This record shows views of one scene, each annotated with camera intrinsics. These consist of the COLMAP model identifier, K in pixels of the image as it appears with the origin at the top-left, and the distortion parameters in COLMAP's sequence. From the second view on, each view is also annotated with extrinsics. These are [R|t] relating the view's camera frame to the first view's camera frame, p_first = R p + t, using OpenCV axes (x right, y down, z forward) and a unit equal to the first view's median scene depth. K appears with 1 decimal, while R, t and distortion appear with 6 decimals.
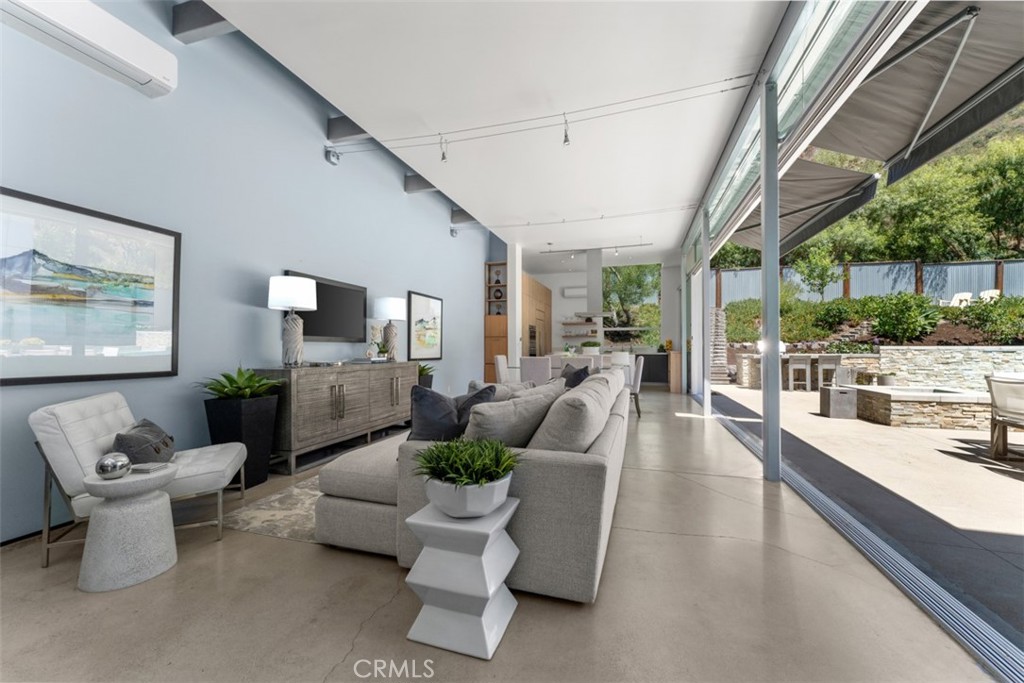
lens RADIAL K [[415.0, 0, 509.3], [0, 415.0, 343.6], [0, 0, 1]] dist [-0.006126, 0.002521]
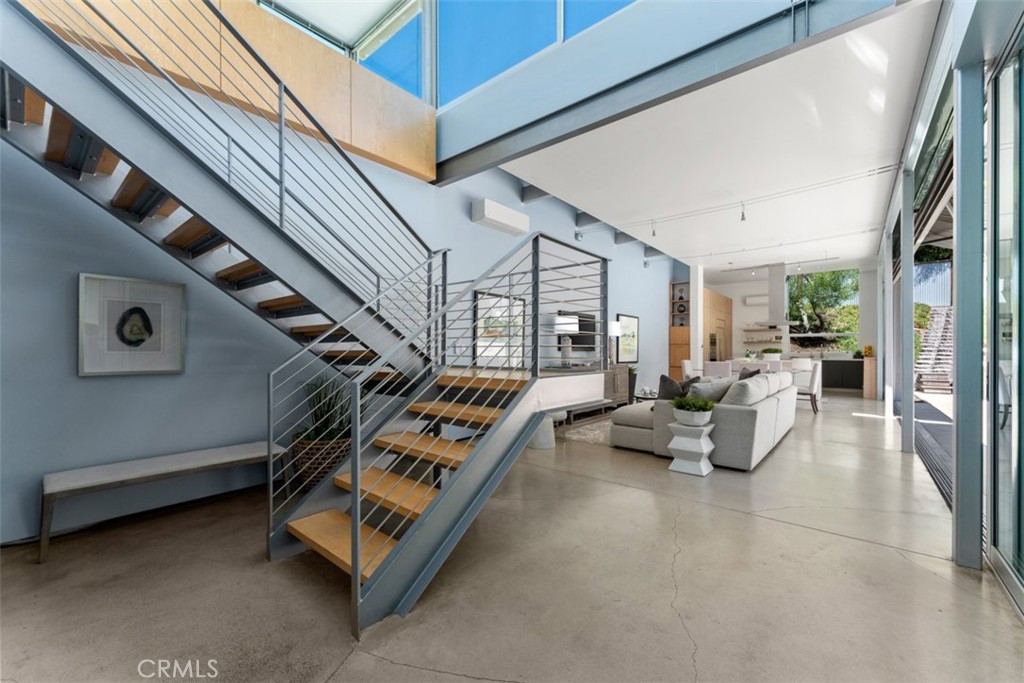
lens RADIAL K [[415.0, 0, 503.7], [0, 415.0, 352.1], [0, 0, 1]] dist [-0.006126, 0.002521]
pose [[0.919889, 0.003897, -0.392159, -0.025521], [0.001670, 0.999903, 0.013854, -0.010141], [0.392175, -0.013399, 0.919793, -0.262164]]
